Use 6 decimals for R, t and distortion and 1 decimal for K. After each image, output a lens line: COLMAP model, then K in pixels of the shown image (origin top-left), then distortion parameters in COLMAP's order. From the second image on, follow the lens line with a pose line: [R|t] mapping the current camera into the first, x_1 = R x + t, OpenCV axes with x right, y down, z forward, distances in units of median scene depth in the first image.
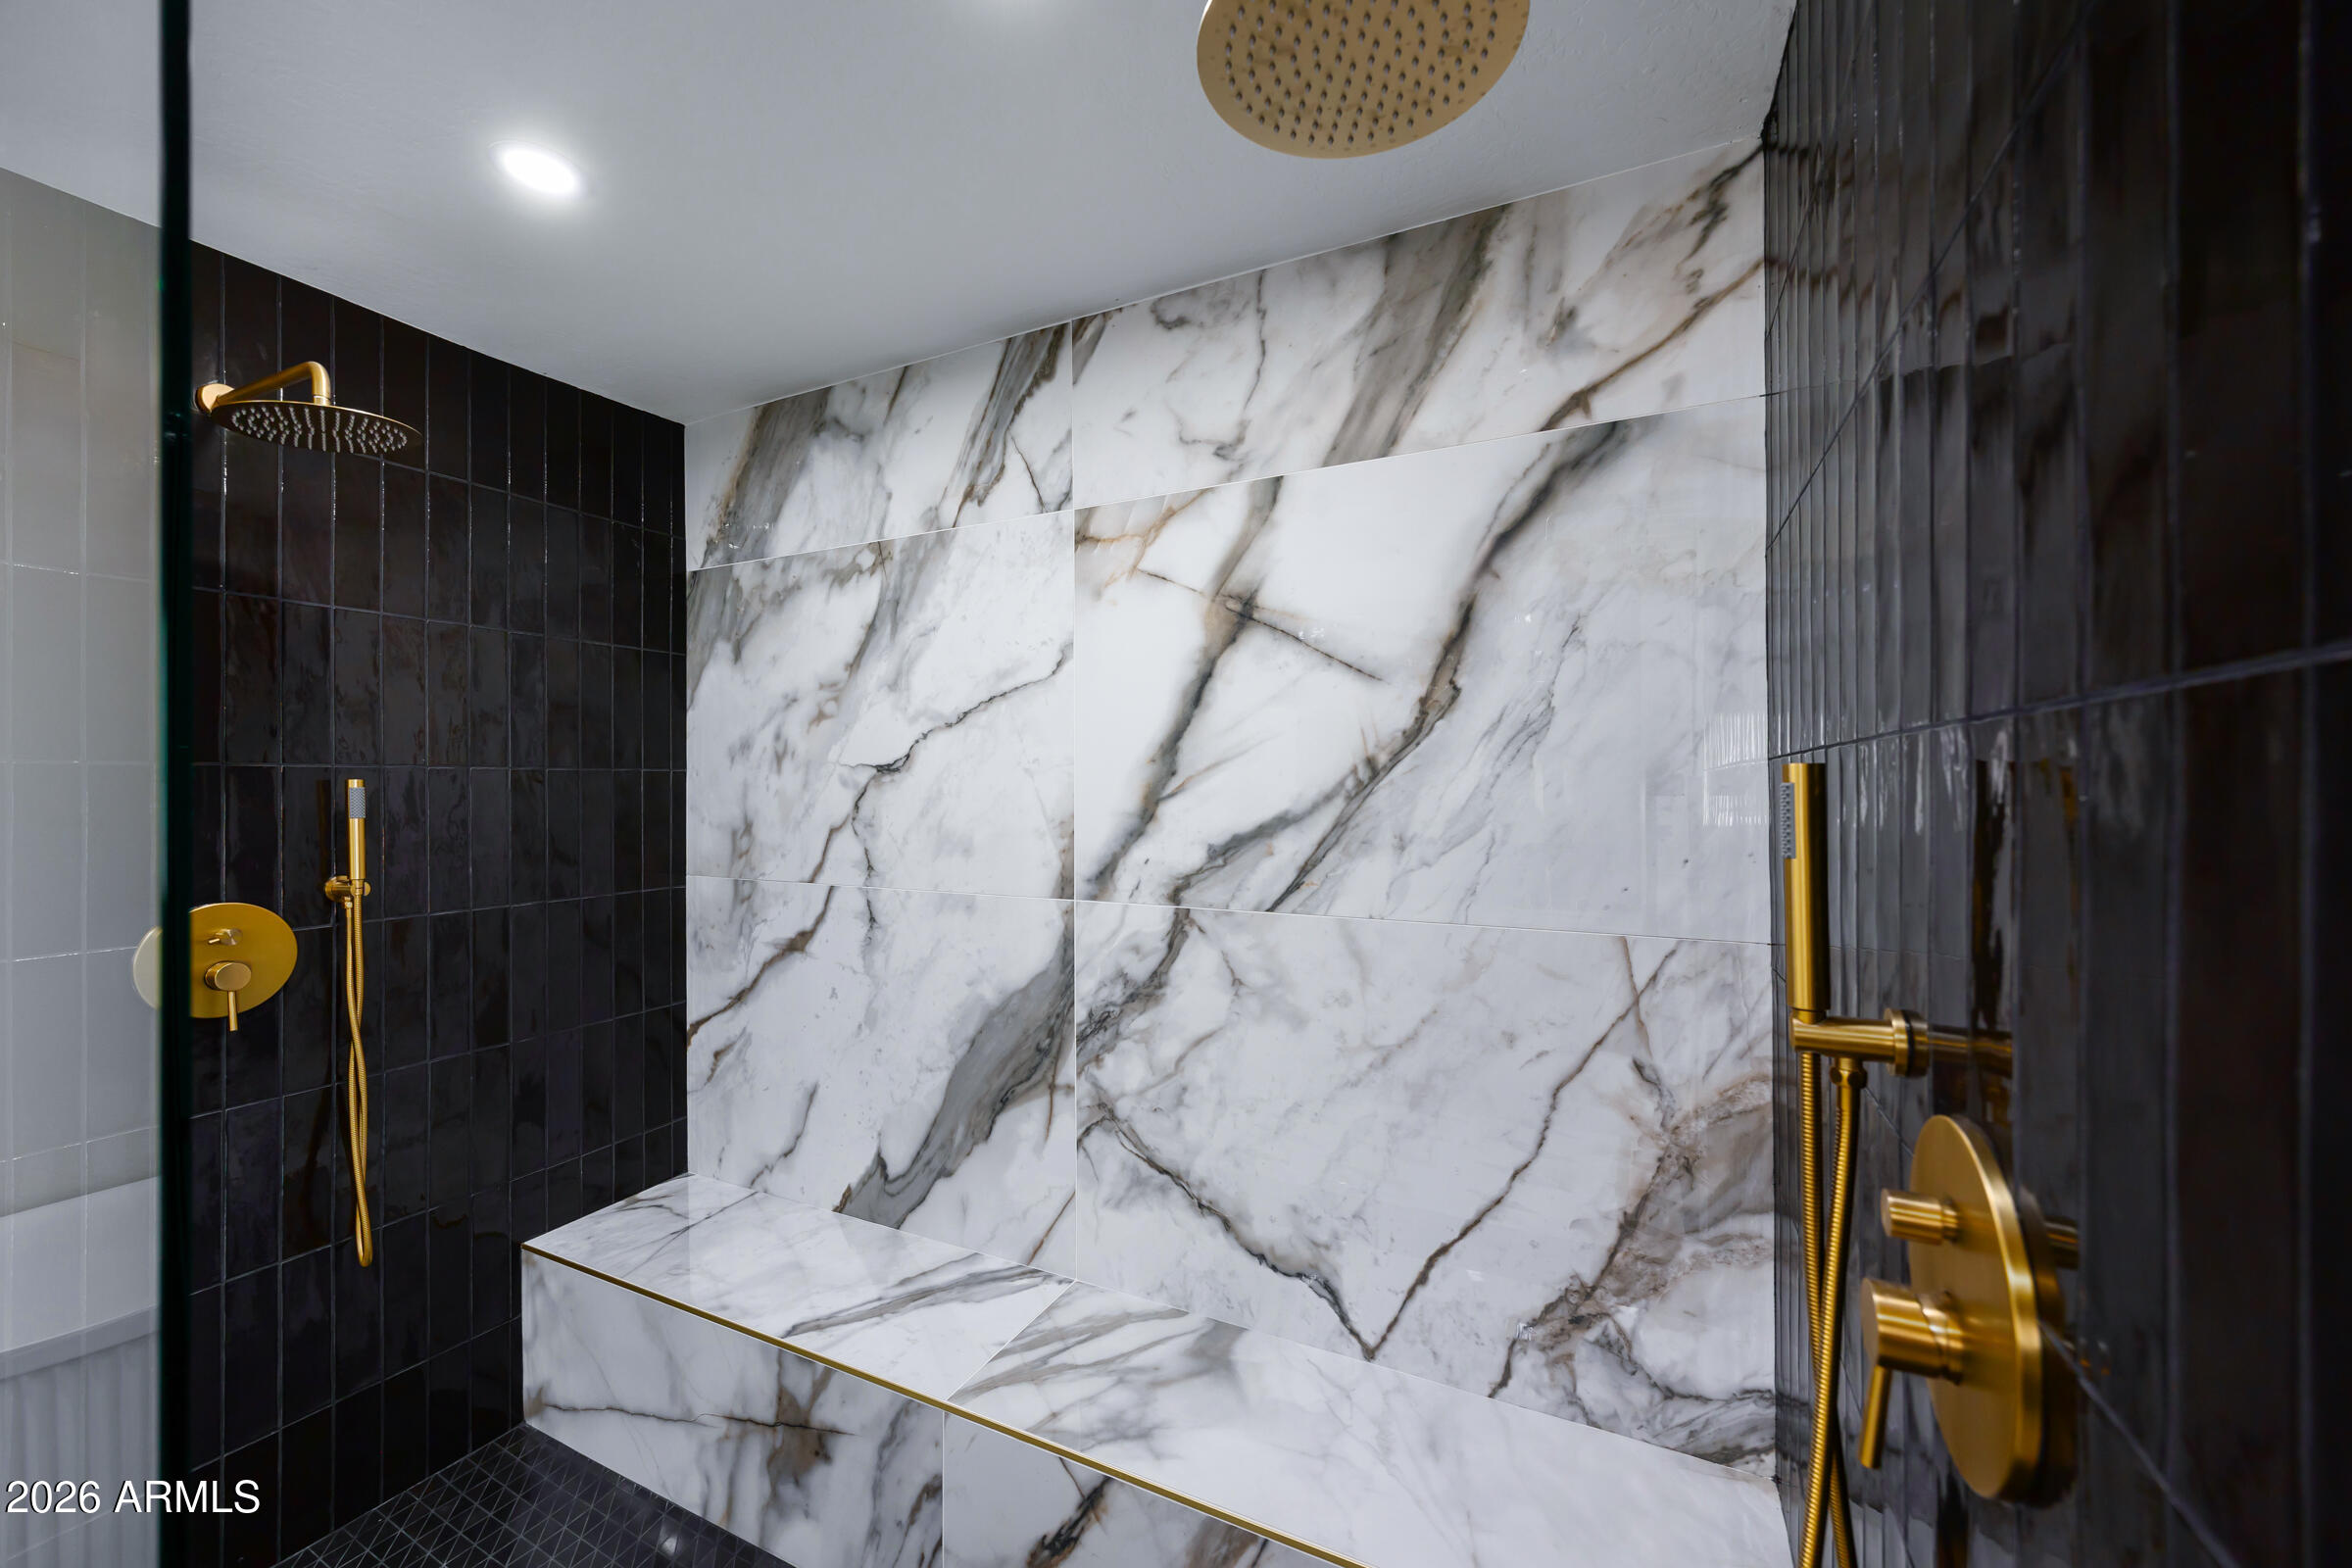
lens RADIAL K [[904.5, 0, 1174.1], [0, 904.5, 784.6], [0, 0, 1]] dist [0.000193, 0.000010]
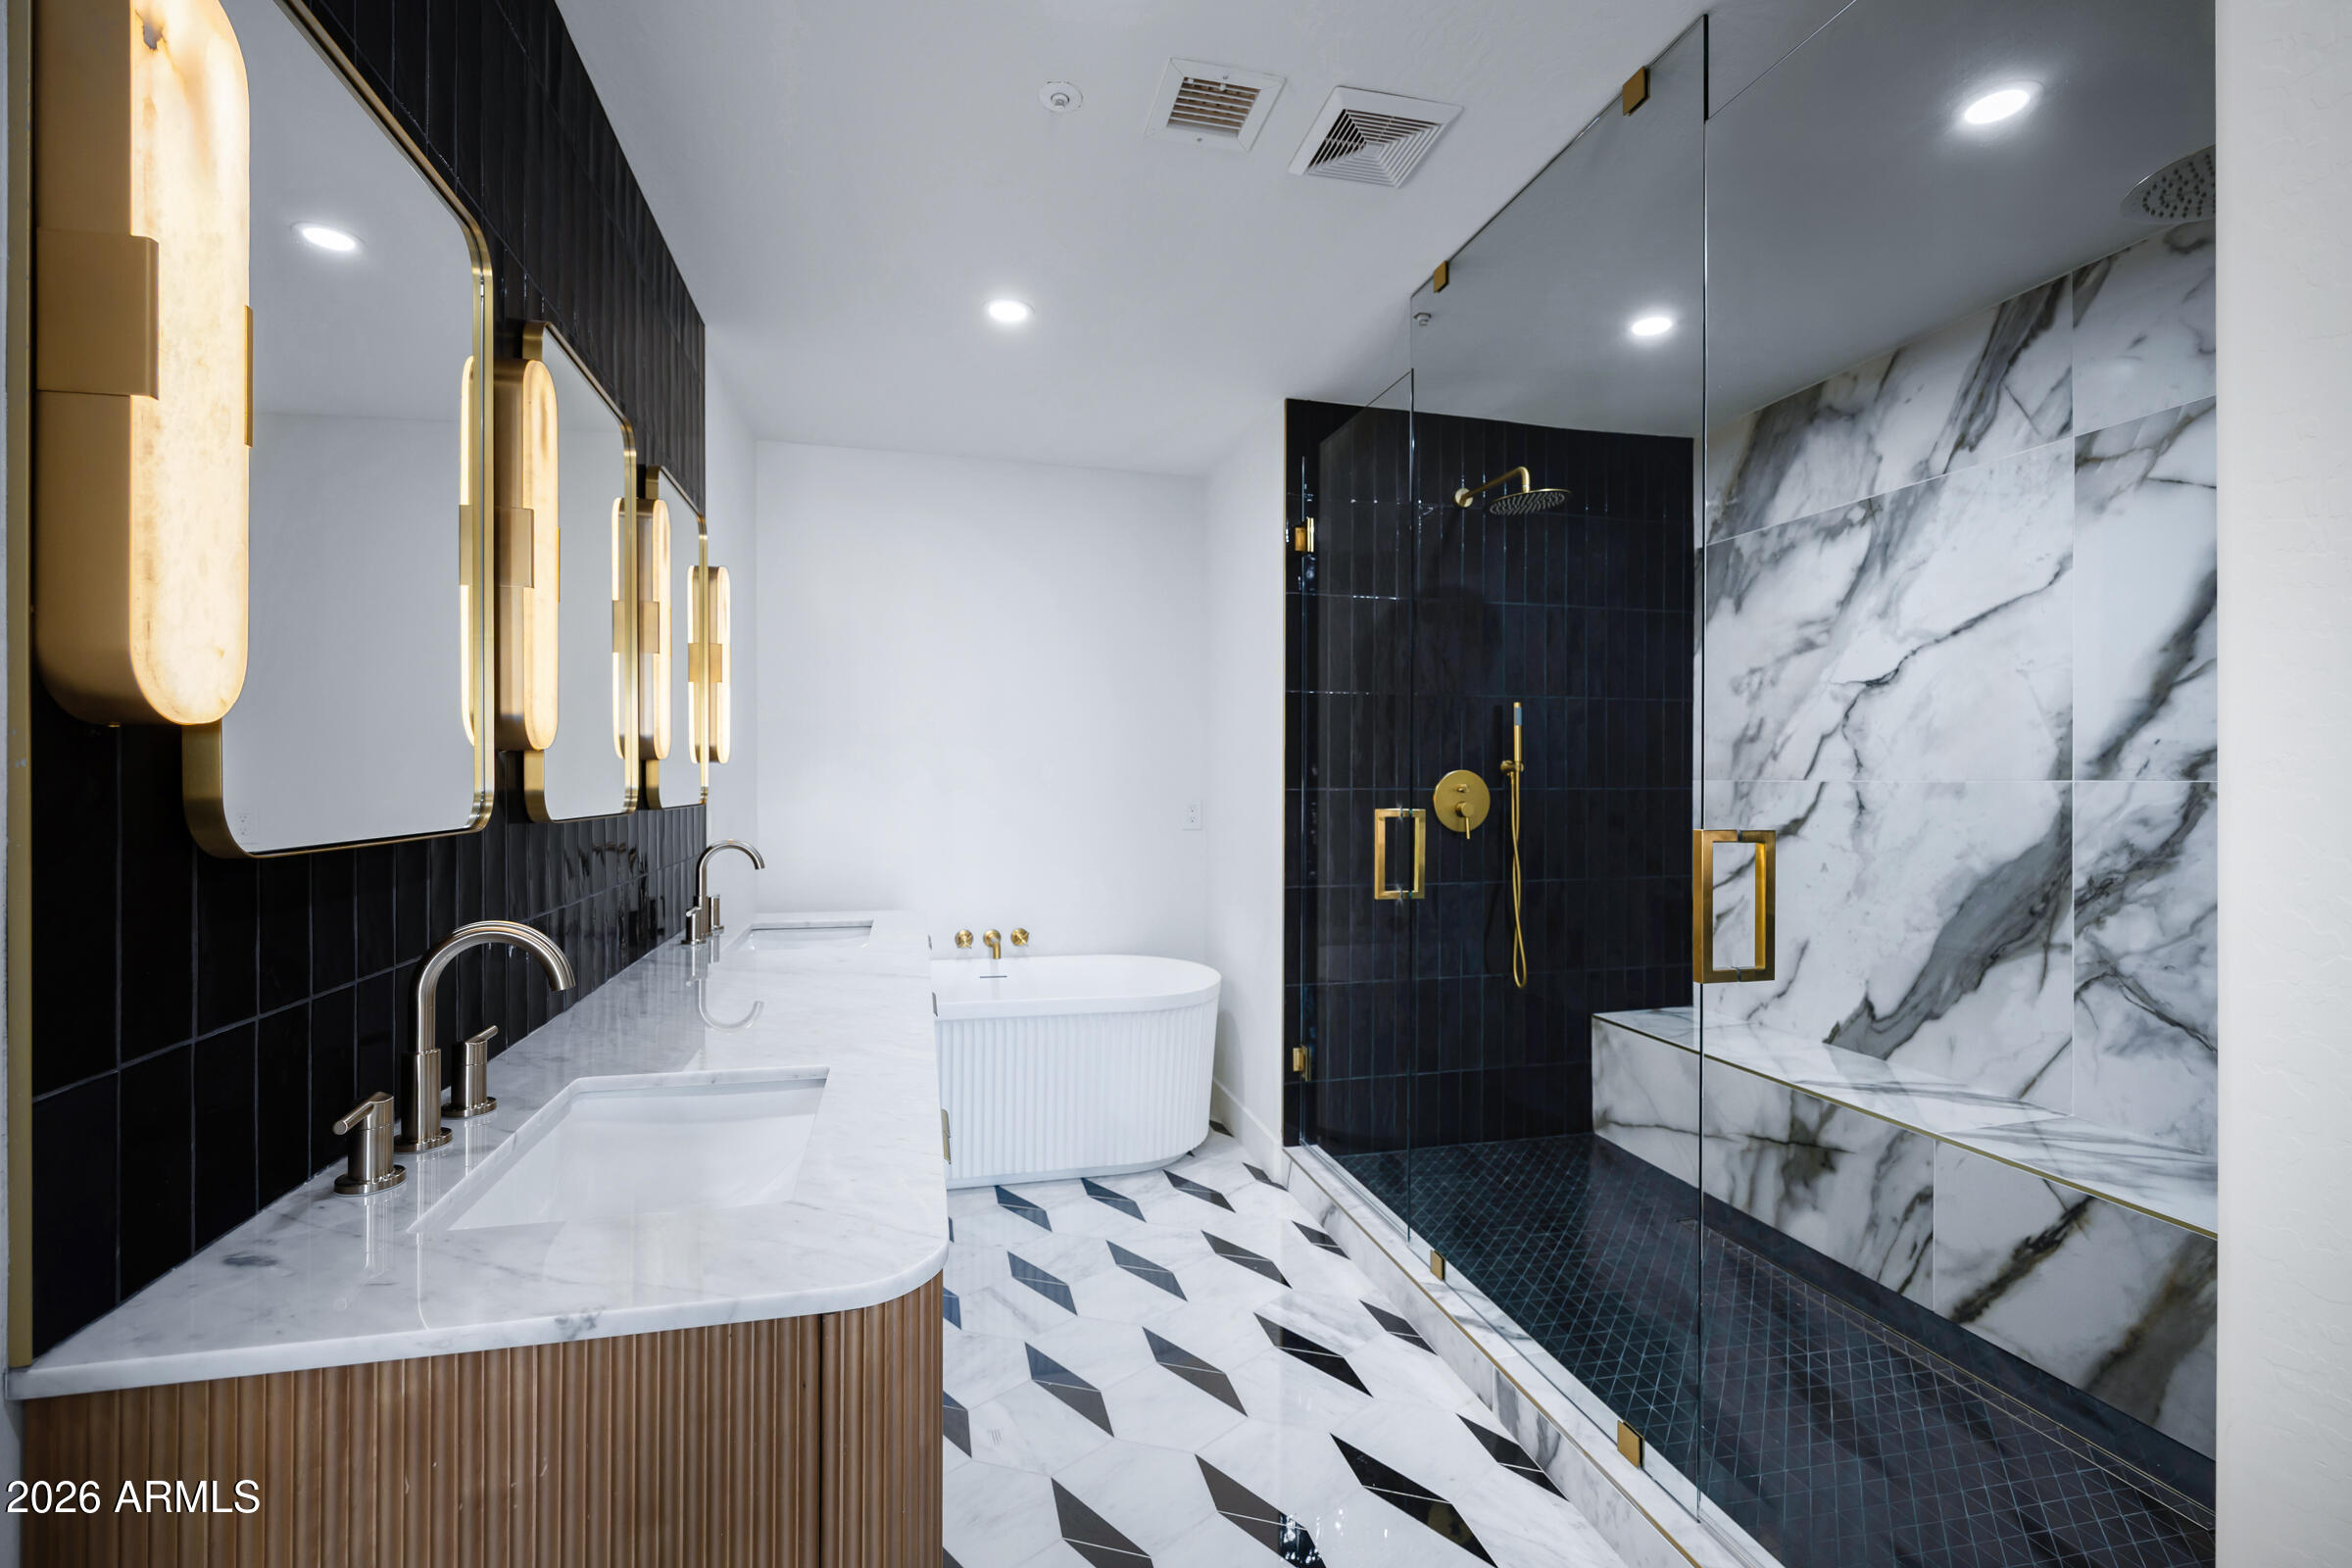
lens RADIAL K [[1037.4, 0, 1168.5], [0, 1037.4, 780.4], [0, 0, 1]] dist [-0.000802, 0.000432]
pose [[0.646496, 0.003738, -0.762908, 0.150950], [-0.005227, 0.999986, 0.000470, 0.133928], [0.762900, 0.003683, 0.646507, -0.715886]]
